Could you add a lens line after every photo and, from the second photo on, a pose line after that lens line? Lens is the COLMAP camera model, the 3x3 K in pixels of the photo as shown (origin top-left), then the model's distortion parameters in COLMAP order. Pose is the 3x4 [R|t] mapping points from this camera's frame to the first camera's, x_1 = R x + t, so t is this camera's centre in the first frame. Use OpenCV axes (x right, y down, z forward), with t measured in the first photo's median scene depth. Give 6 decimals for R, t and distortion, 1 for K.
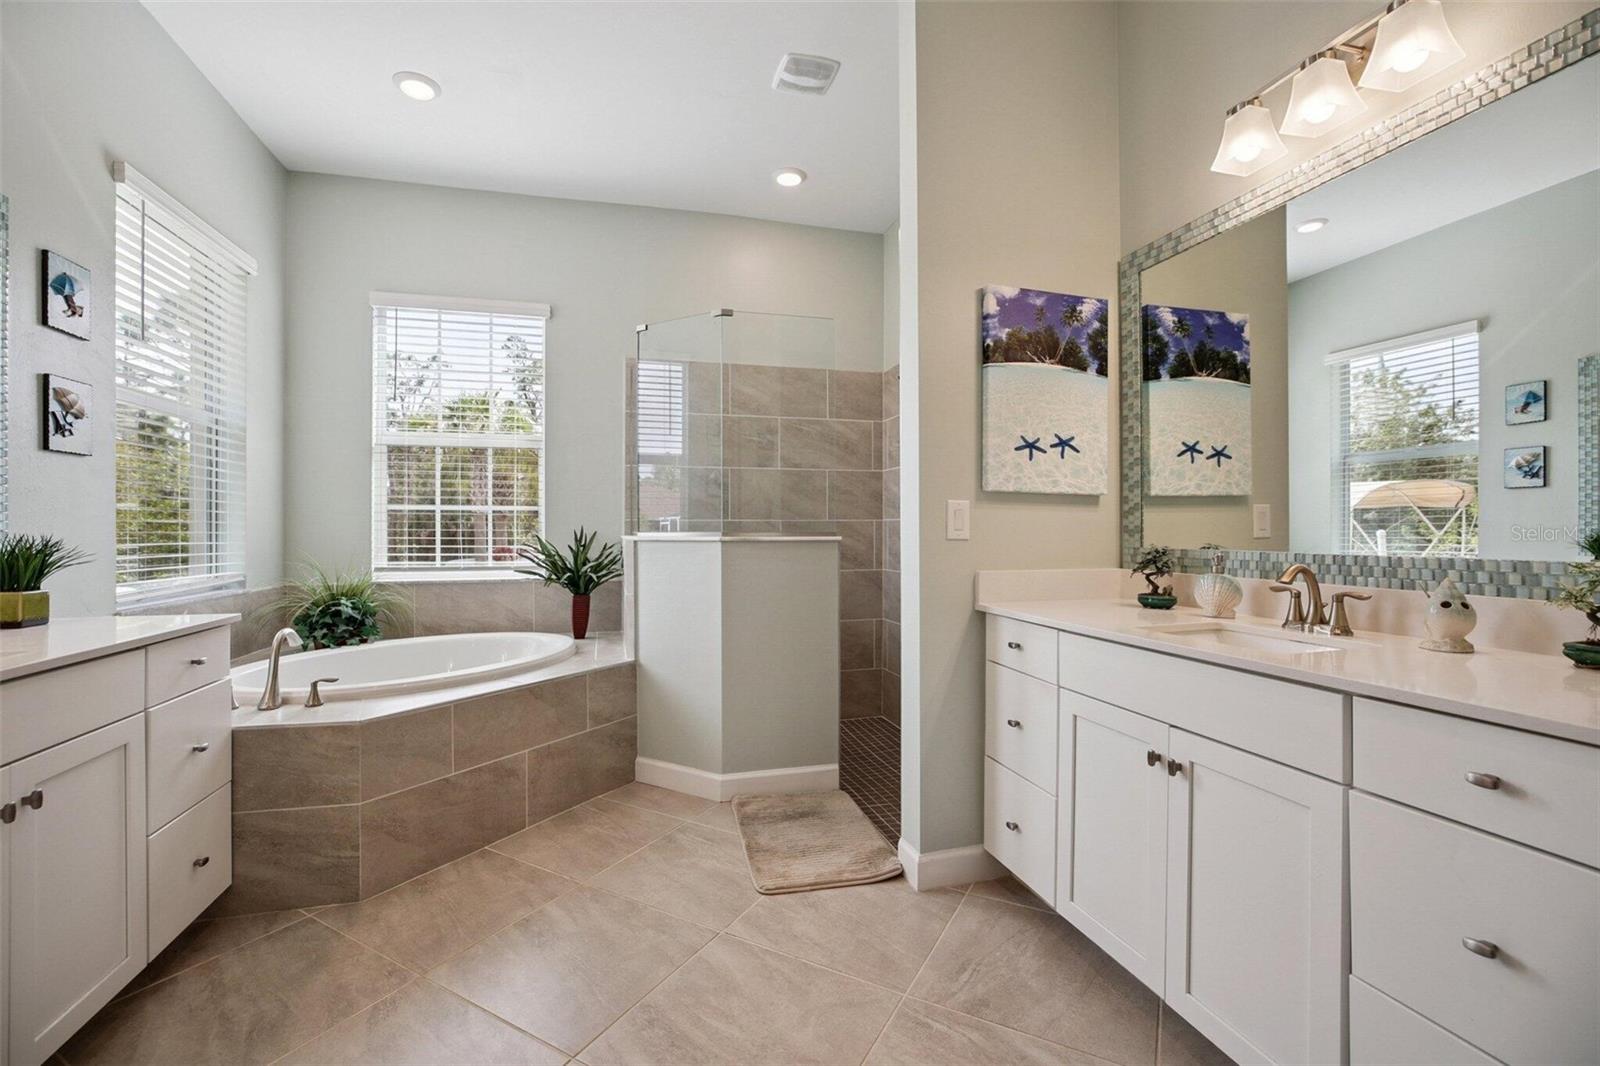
lens RADIAL K [[698.7, 0, 798.0], [0, 698.7, 531.0], [0, 0, 1]] dist [-0.003025, 0.000037]
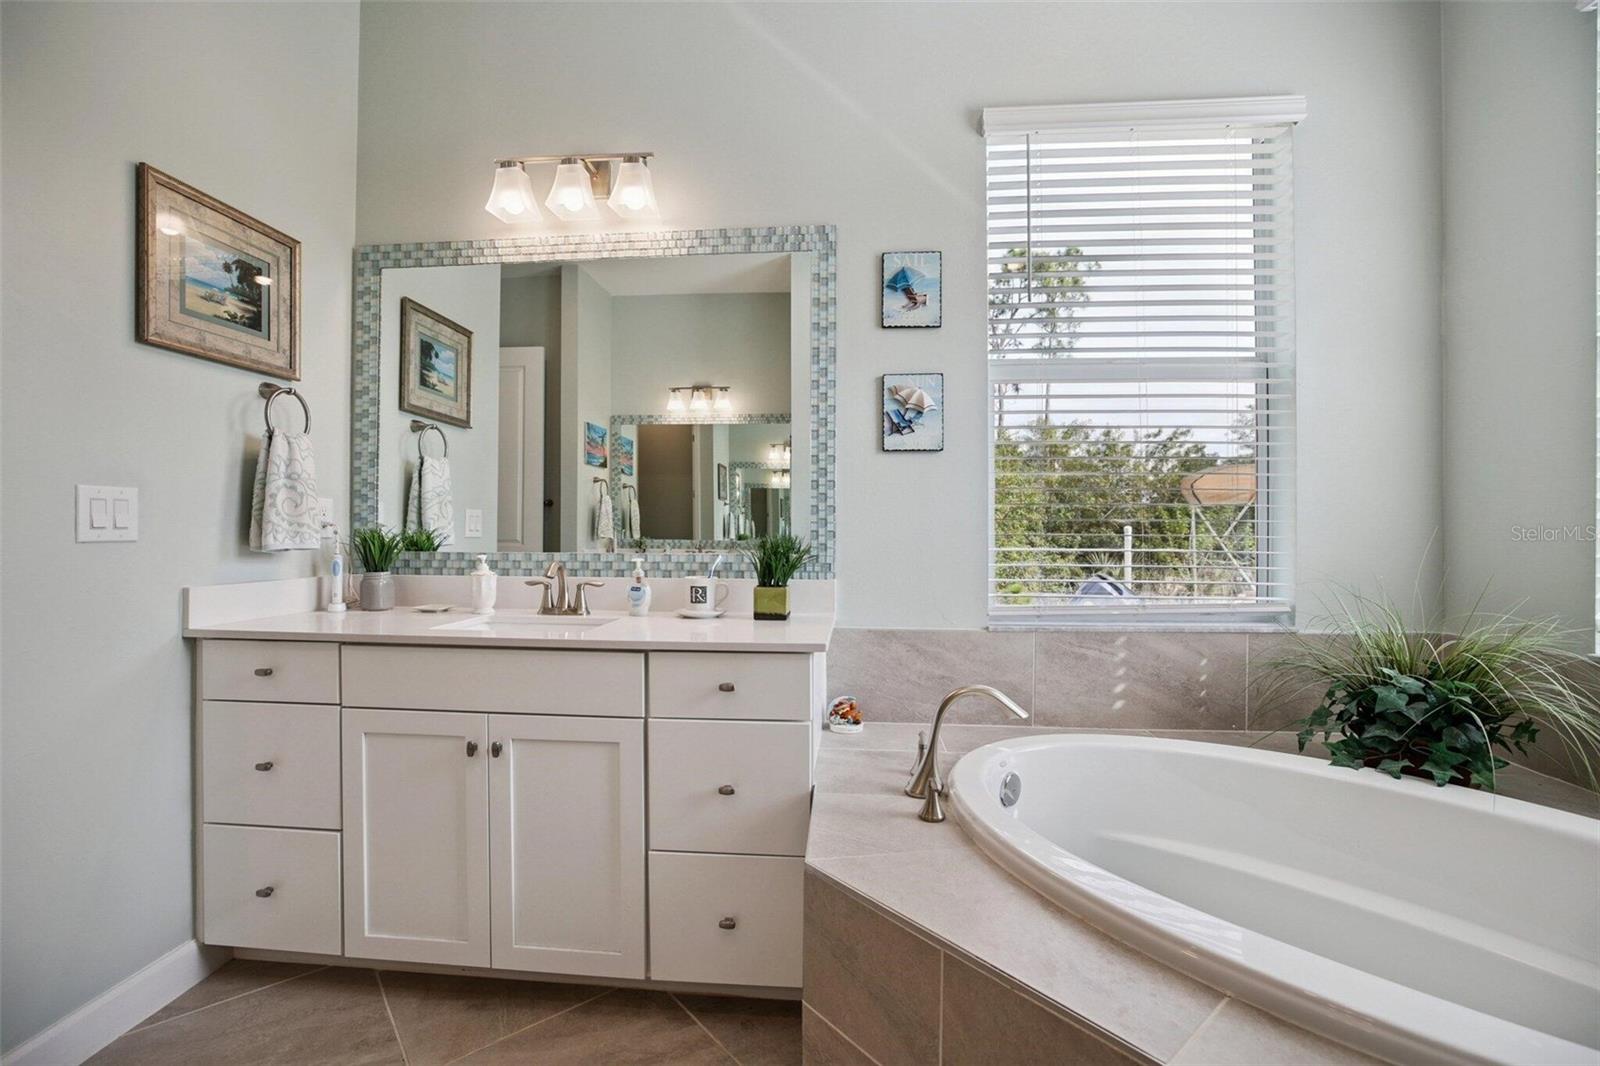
lens RADIAL K [[698.7, 0, 797.6], [0, 698.7, 535.8], [0, 0, 1]] dist [-0.003025, 0.000037]
pose [[-0.344604, 0.010993, -0.938684, -0.079888], [-0.003741, 0.999907, 0.013084, -0.006011], [0.938741, 0.008020, -0.344531, 1.194584]]
